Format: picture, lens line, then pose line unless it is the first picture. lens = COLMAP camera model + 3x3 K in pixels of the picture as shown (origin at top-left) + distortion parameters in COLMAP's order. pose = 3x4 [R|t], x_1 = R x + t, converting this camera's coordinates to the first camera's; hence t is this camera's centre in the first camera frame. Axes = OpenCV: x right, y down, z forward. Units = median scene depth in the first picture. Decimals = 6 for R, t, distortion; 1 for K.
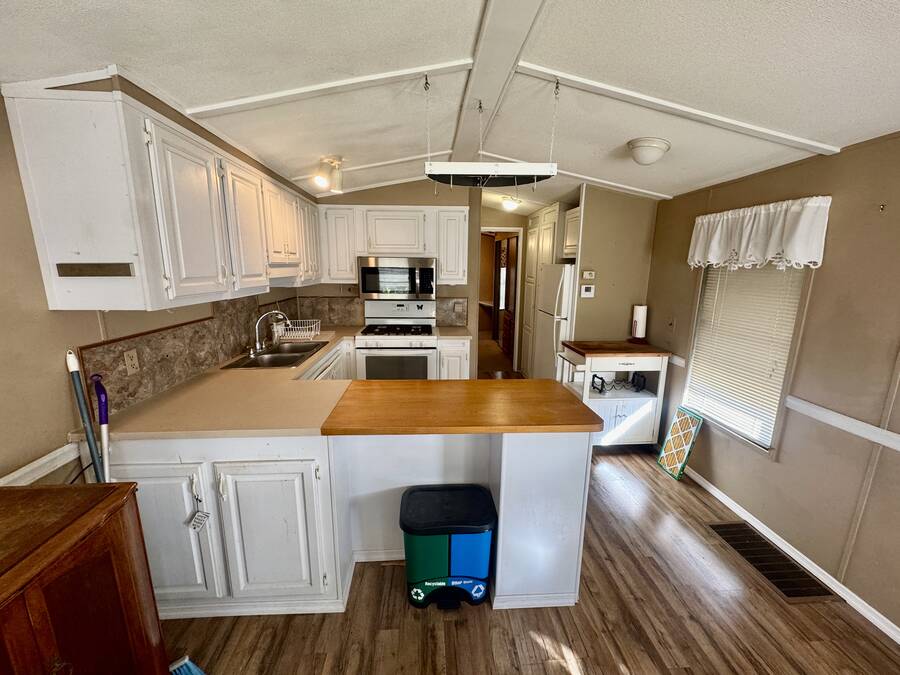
lens RADIAL K [[359.2, 0, 448.5], [0, 359.2, 336.6], [0, 0, 1]] dist [-0.002545, -0.000490]
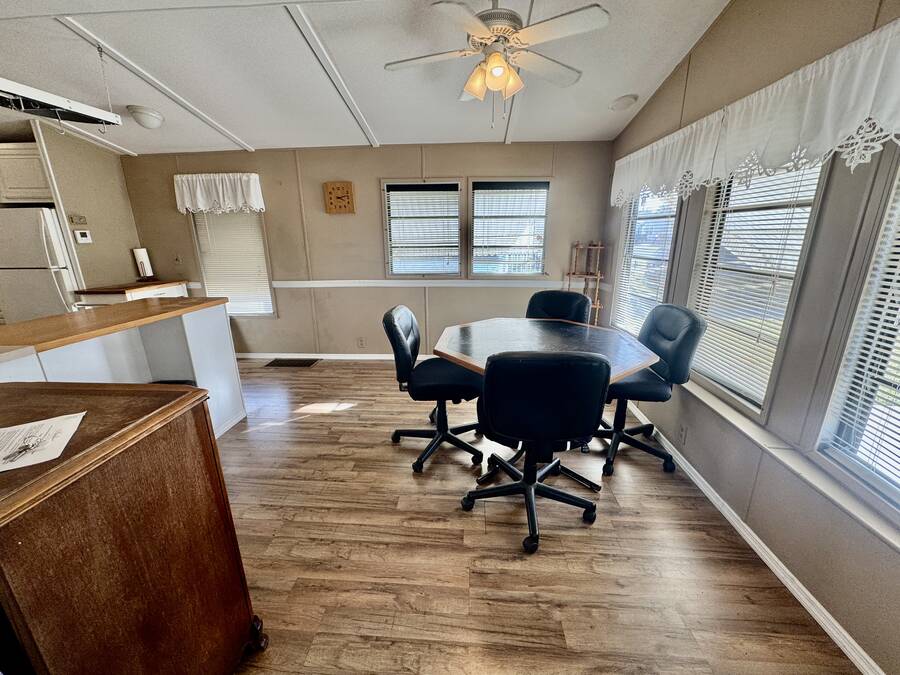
lens RADIAL K [[359.2, 0, 448.5], [0, 359.2, 336.6], [0, 0, 1]] dist [-0.002545, -0.000490]
pose [[0.133884, -0.277536, 0.951340, -0.784152], [0.206368, 0.946746, 0.247154, 0.156898], [-0.969272, 0.163236, 0.184028, -0.200860]]
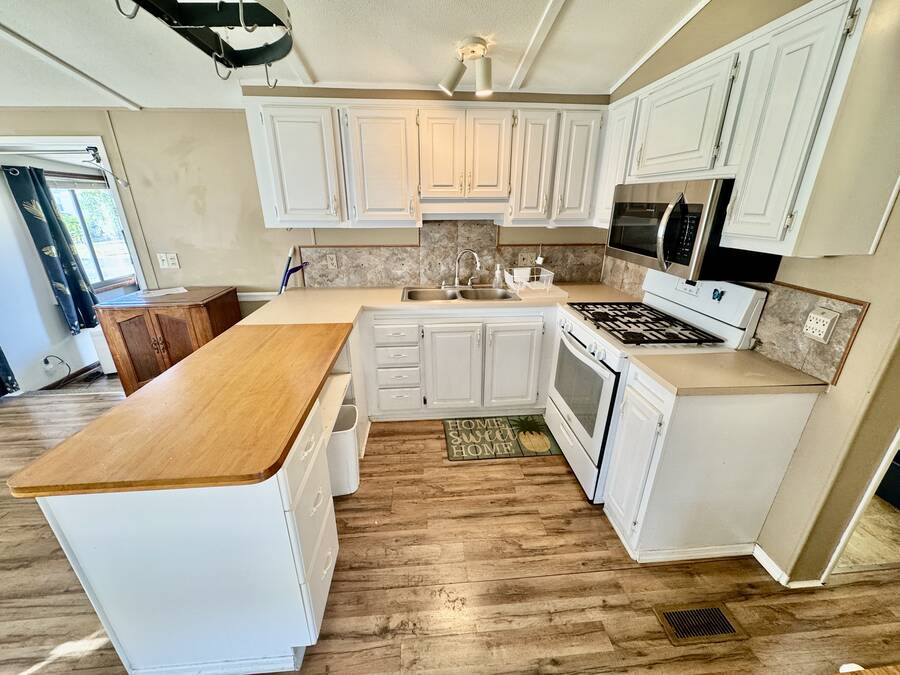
lens RADIAL K [[359.2, 0, 448.5], [0, 359.2, 336.6], [0, 0, 1]] dist [-0.002545, -0.000490]
pose [[0.015620, 0.346209, -0.938027, 0.583255], [-0.192250, 0.921677, 0.336973, -0.197337], [0.981222, 0.175073, 0.080955, 1.045944]]
